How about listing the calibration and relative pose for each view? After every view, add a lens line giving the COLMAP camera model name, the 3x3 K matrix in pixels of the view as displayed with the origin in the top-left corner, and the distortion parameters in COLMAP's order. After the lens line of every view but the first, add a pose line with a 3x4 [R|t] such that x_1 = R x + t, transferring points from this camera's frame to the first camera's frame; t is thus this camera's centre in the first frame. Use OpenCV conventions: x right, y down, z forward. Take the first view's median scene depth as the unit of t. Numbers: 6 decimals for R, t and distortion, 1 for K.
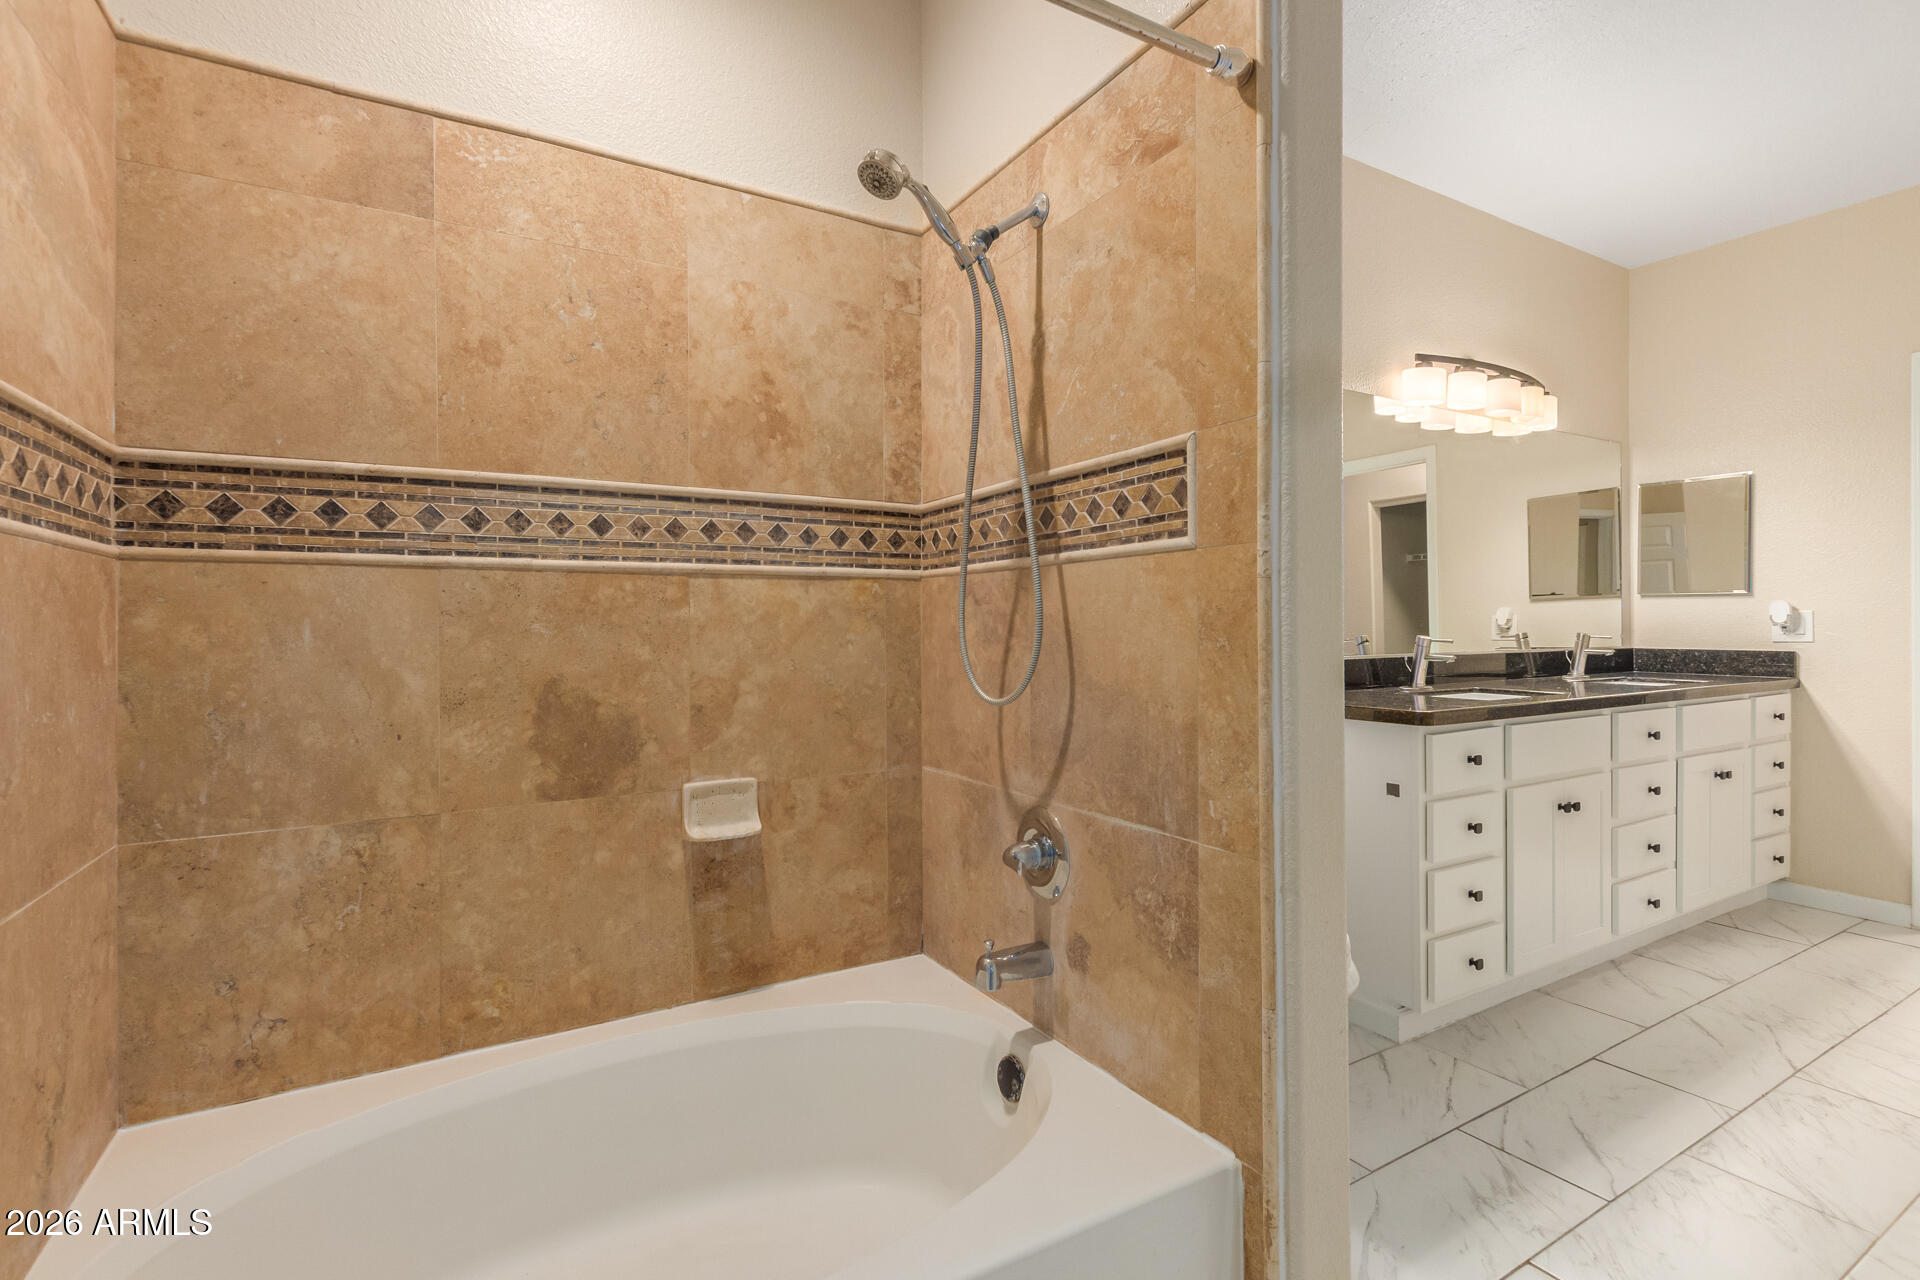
lens RADIAL K [[889.4, 0, 962.0], [0, 889.4, 635.9], [0, 0, 1]] dist [0.014899, -0.007782]
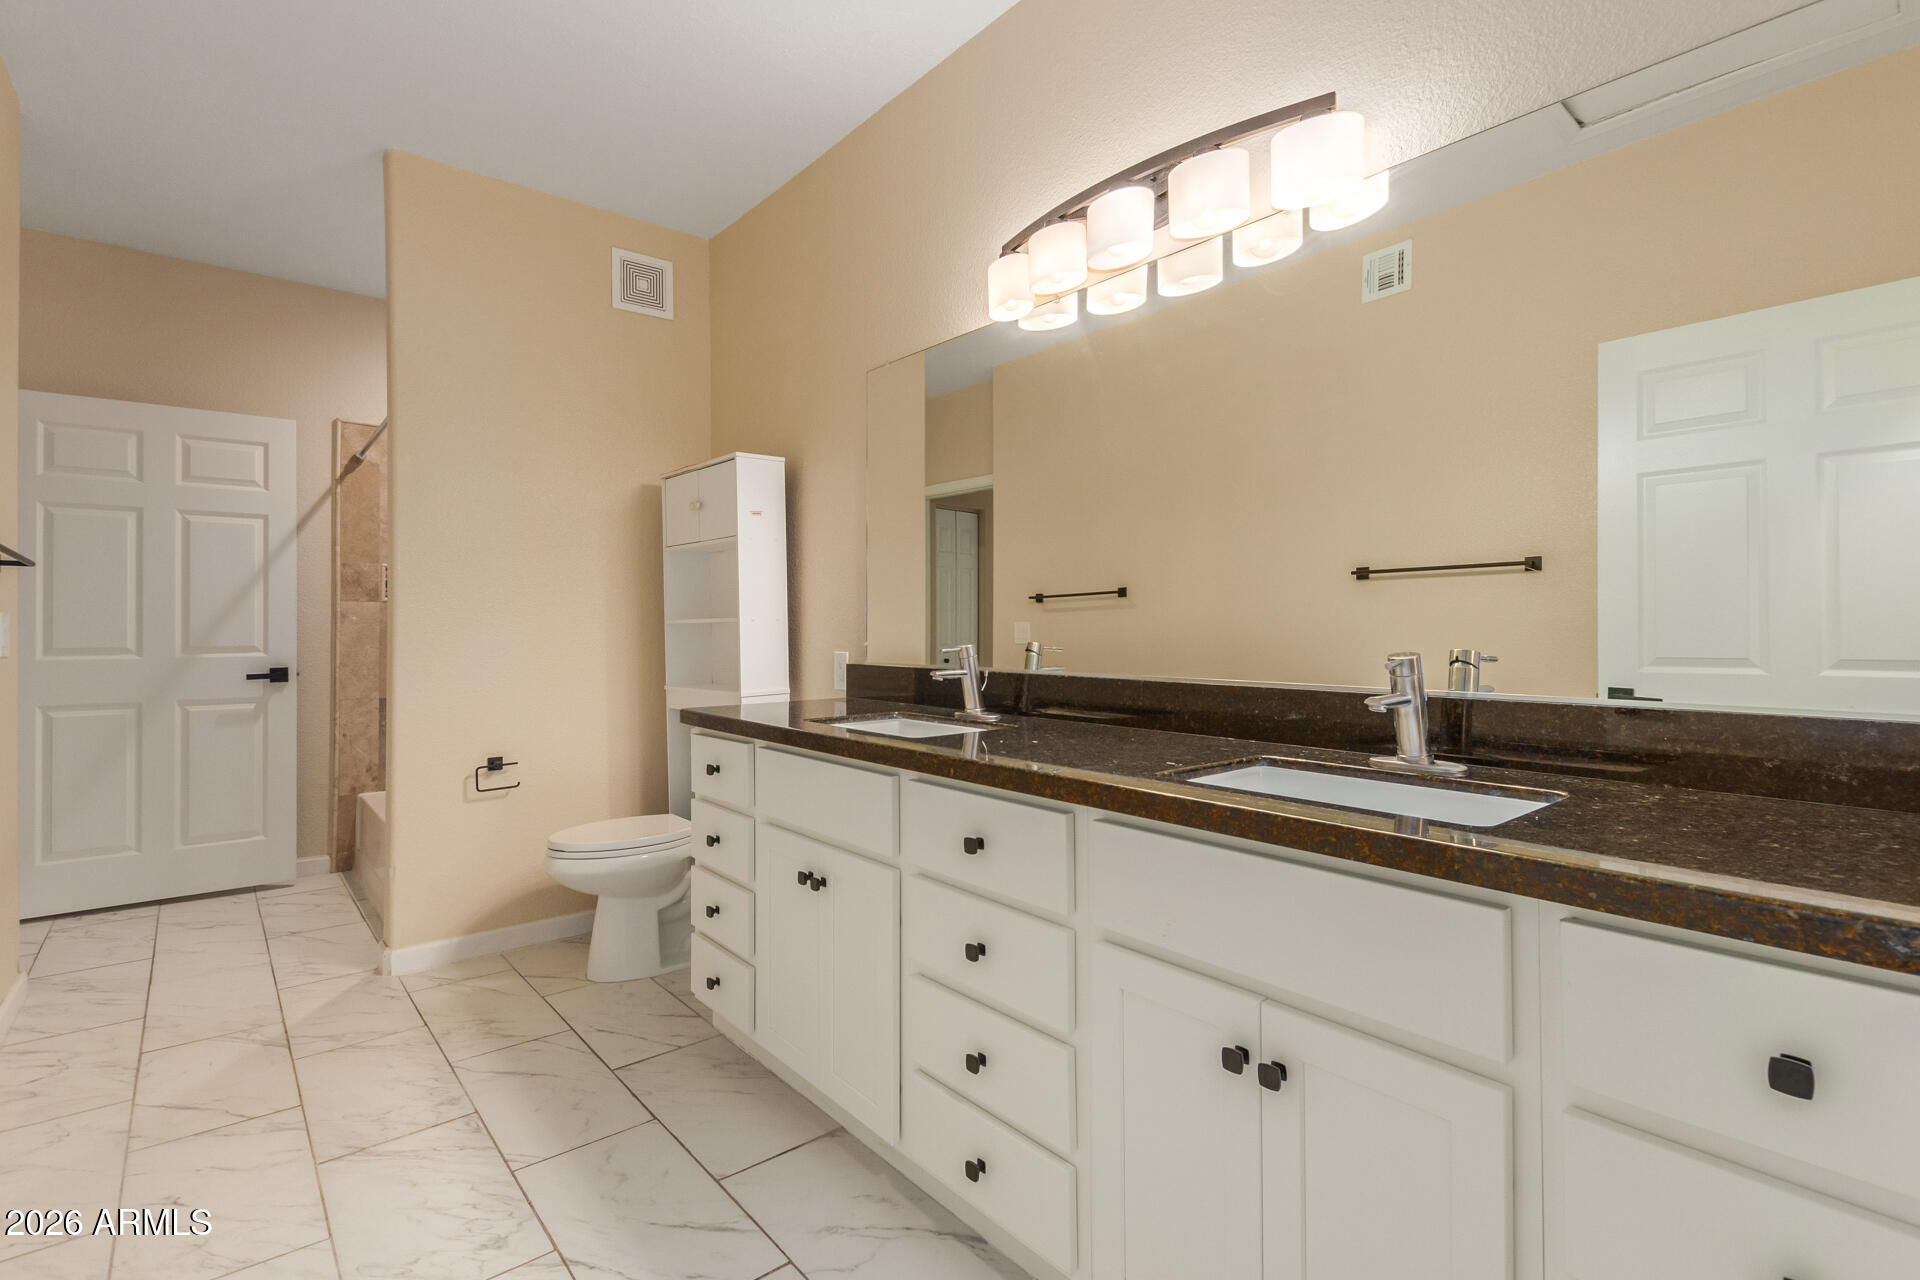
lens RADIAL K [[896.2, 0, 971.4], [0, 896.2, 618.3], [0, 0, 1]] dist [0.006028, 0.000027]
pose [[0.169207, 0.000304, -0.985580, 1.111831], [-0.003488, 0.999994, -0.000291, -0.017937], [0.985574, 0.003487, 0.169207, 0.784787]]
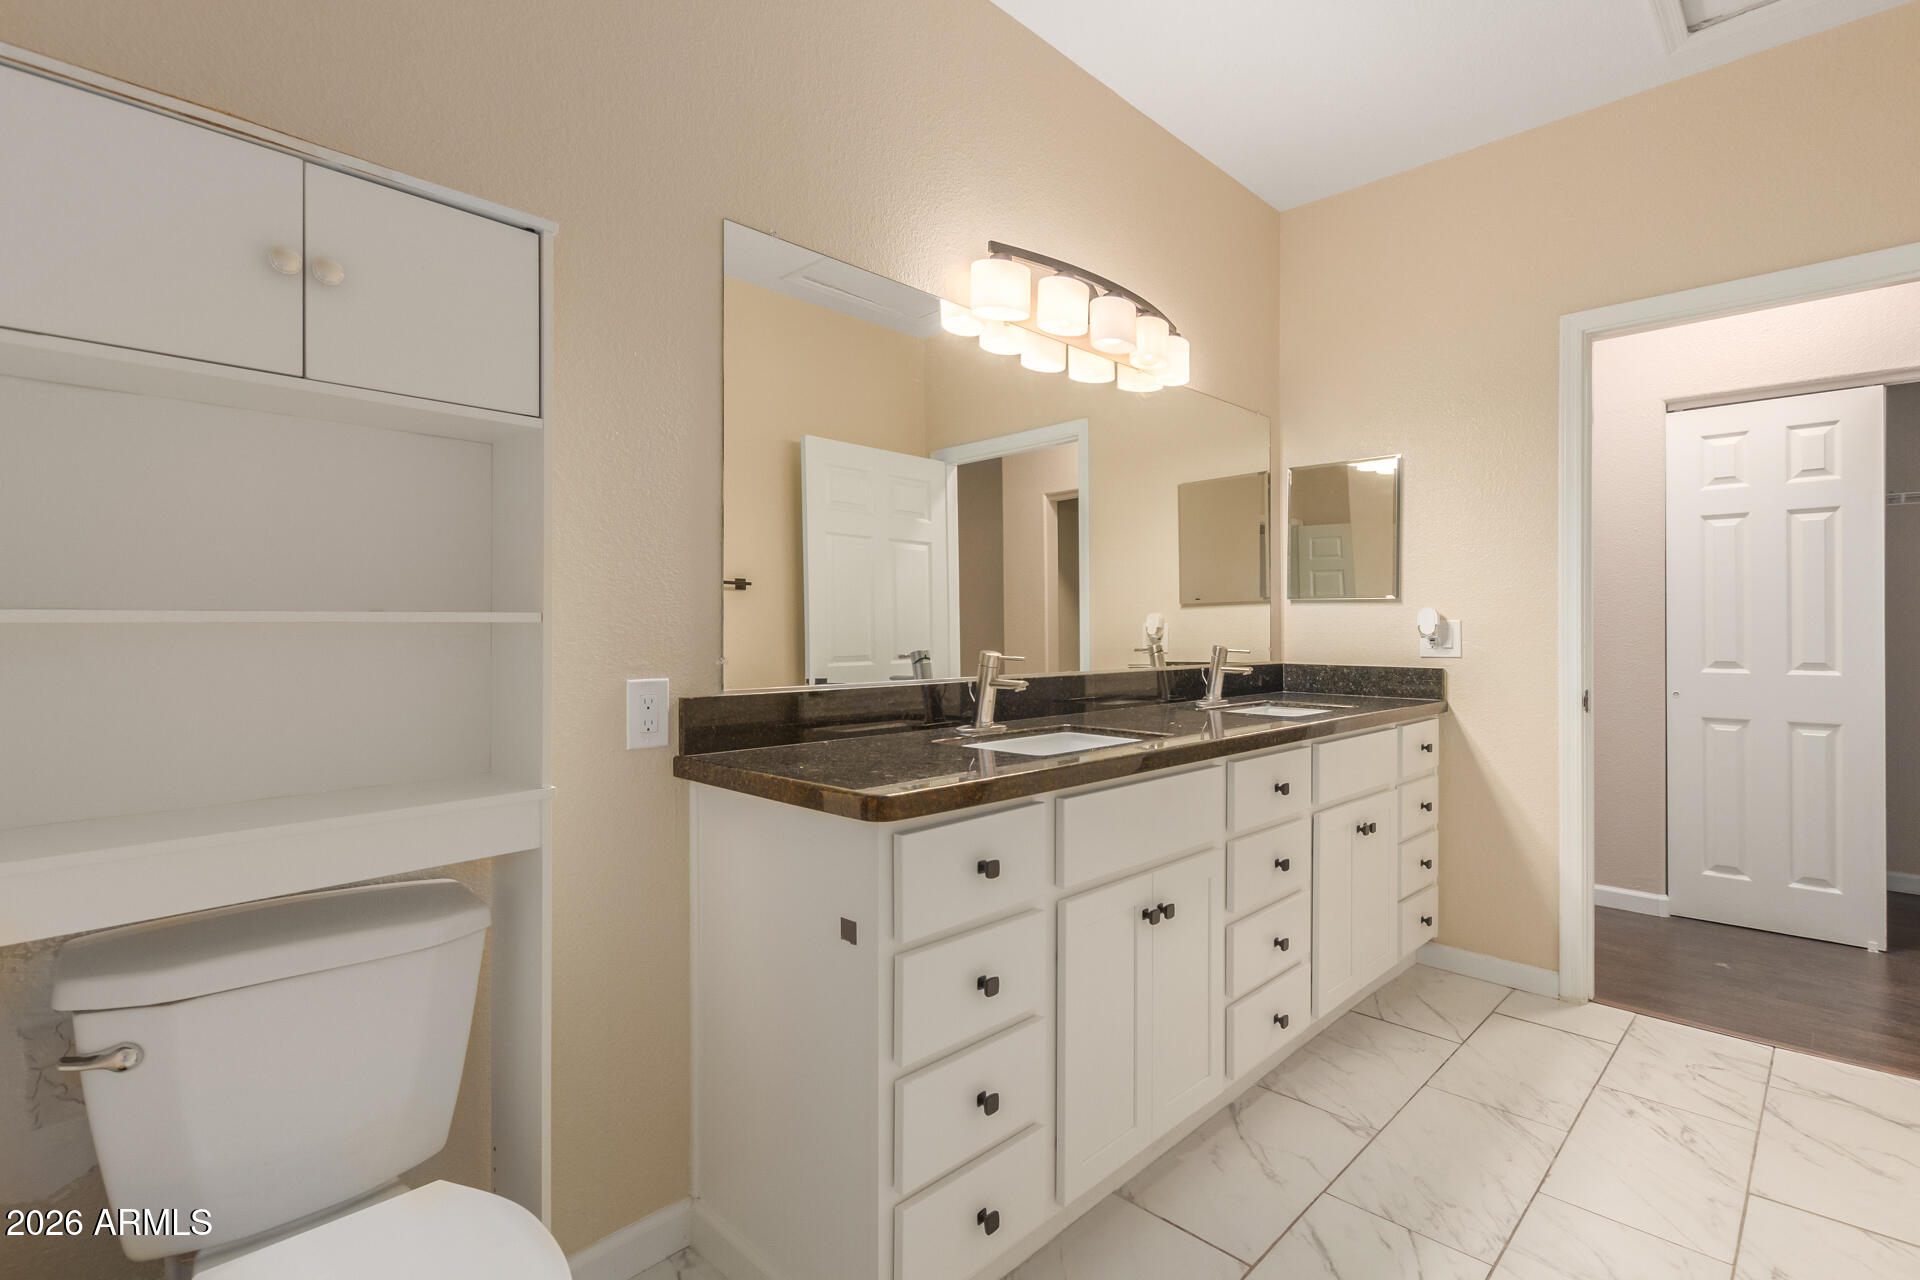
lens RADIAL K [[901.2, 0, 967.0], [0, 901.2, 639.5], [0, 0, 1]] dist [0.012517, 0.000019]
pose [[0.965522, 0.004058, 0.260290, 0.288978], [-0.003385, 0.999990, -0.003036, -0.005879], [-0.260300, 0.002050, 0.965526, 0.308691]]
